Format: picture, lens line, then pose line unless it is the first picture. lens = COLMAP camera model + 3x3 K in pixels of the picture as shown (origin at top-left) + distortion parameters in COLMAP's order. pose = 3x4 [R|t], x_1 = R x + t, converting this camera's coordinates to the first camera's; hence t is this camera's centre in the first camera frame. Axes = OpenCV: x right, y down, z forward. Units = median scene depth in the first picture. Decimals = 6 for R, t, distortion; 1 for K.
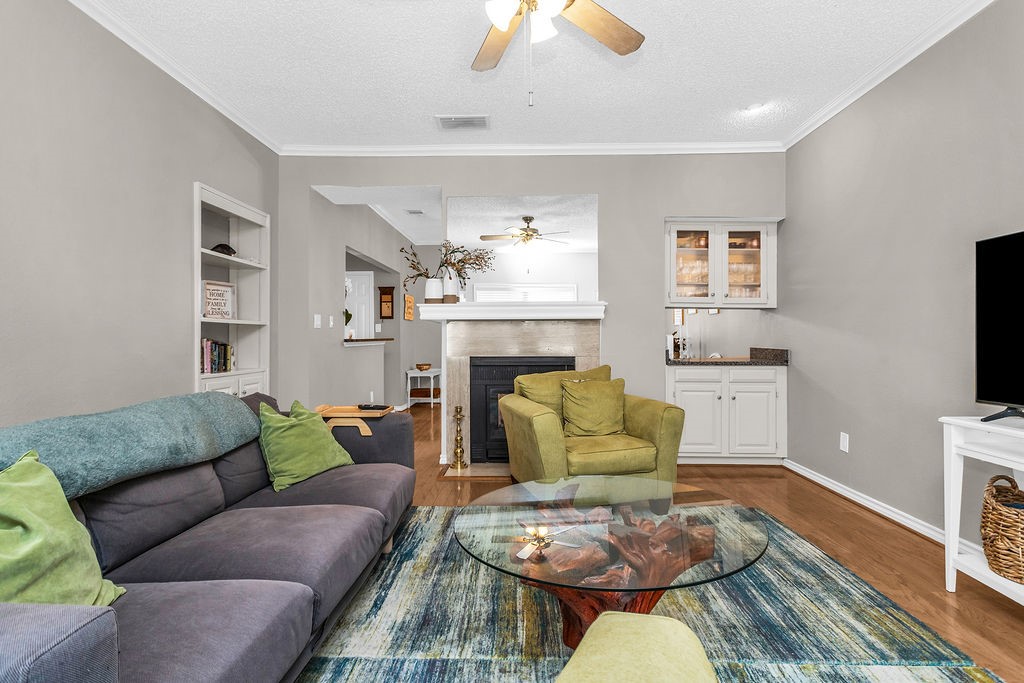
lens RADIAL K [[496.9, 0, 514.7], [0, 496.9, 333.2], [0, 0, 1]] dist [-0.000904, 0.003211]
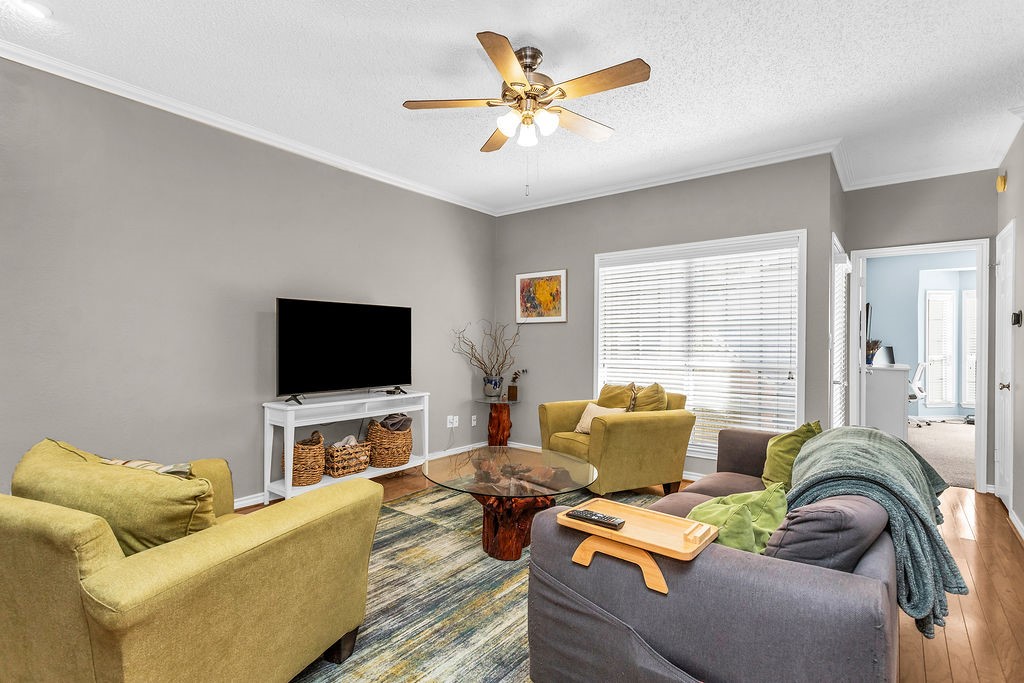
lens RADIAL K [[496.9, 0, 507.7], [0, 496.9, 346.7], [0, 0, 1]] dist [-0.000904, 0.003211]
pose [[-0.797881, -0.010717, 0.602720, -0.394211], [-0.014102, 0.999900, -0.000888, -0.019927], [-0.602650, -0.009208, -0.797952, 1.114995]]
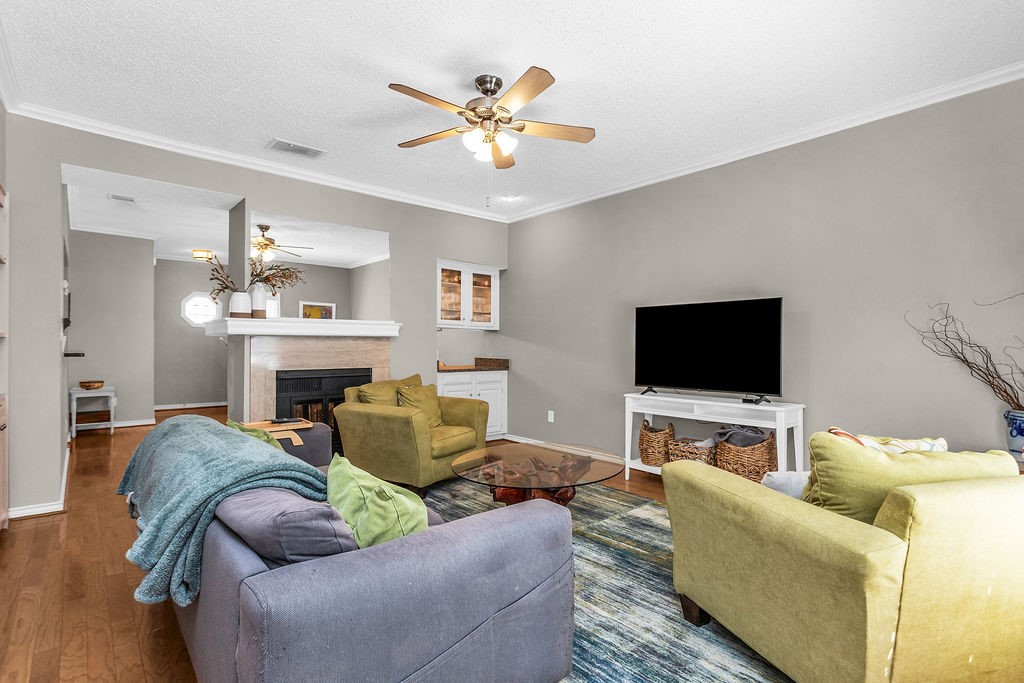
lens RADIAL K [[496.9, 0, 512.2], [0, 496.9, 344.3], [0, 0, 1]] dist [-0.000904, 0.003211]
pose [[0.736166, 0.005805, 0.676777, -0.500708], [-0.013041, 0.999899, 0.005609, -0.022596], [-0.676676, -0.012955, 0.736167, -0.097393]]
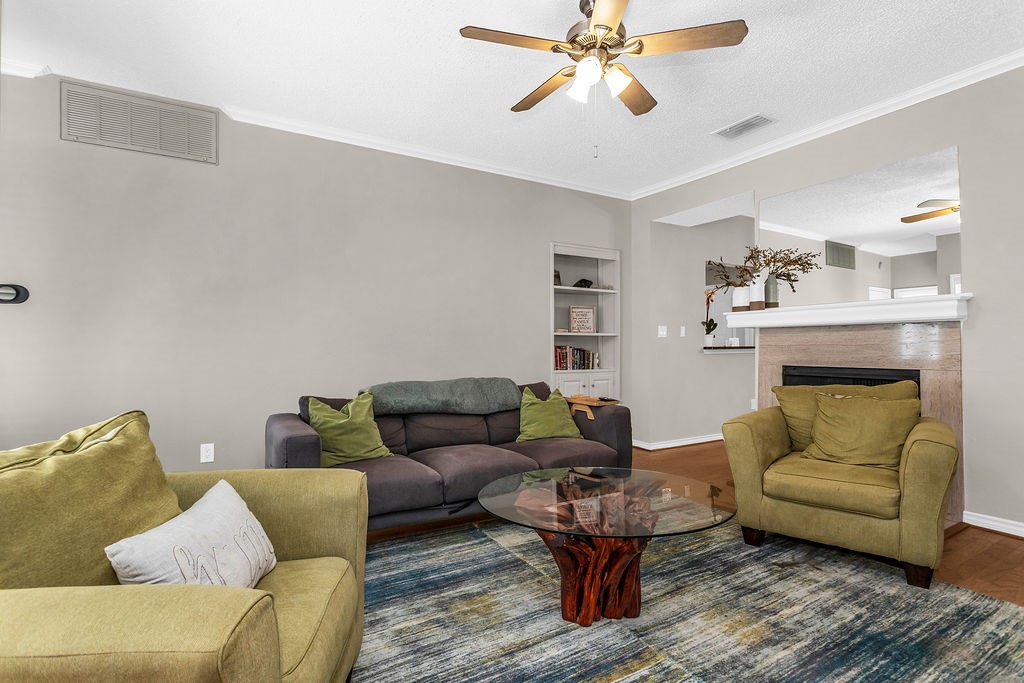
lens RADIAL K [[496.9, 0, 511.7], [0, 496.9, 345.7], [0, 0, 1]] dist [-0.000904, 0.003211]
pose [[0.531934, -0.001547, -0.846785, 0.507940], [0.008347, 0.999959, 0.003416, 0.002614], [0.846745, -0.008886, 0.531925, 0.086138]]
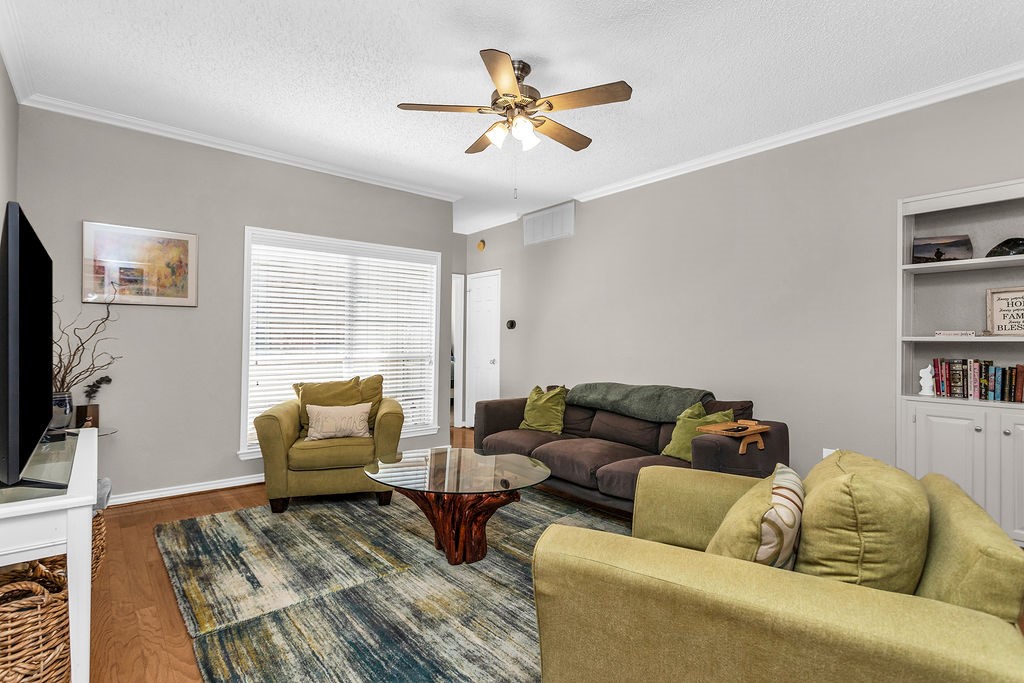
lens RADIAL K [[496.9, 0, 509.0], [0, 496.9, 345.4], [0, 0, 1]] dist [-0.000904, 0.003211]
pose [[-0.749960, -0.001572, -0.661482, 0.530433], [-0.000529, 0.999998, -0.001777, -0.011417], [0.661483, -0.000983, -0.749959, 1.093917]]
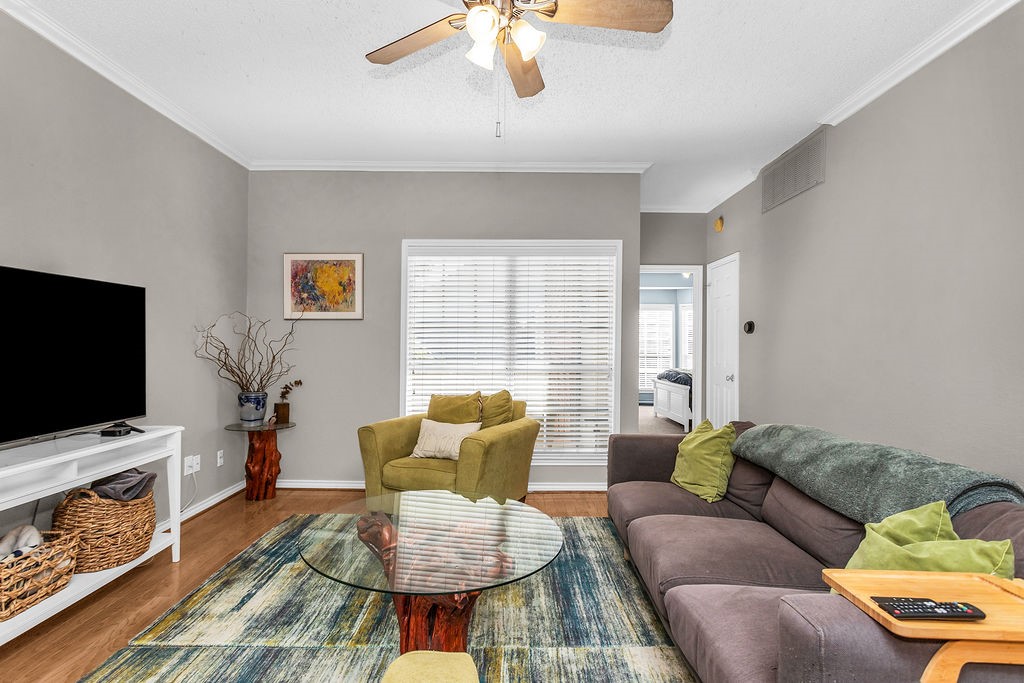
lens RADIAL K [[496.9, 0, 510.2], [0, 496.9, 343.7], [0, 0, 1]] dist [-0.000904, 0.003211]
pose [[-0.999807, -0.006044, -0.018684, 0.012776], [-0.005814, 0.999907, -0.012335, -0.025785], [0.018757, -0.012224, -0.999749, 1.026278]]
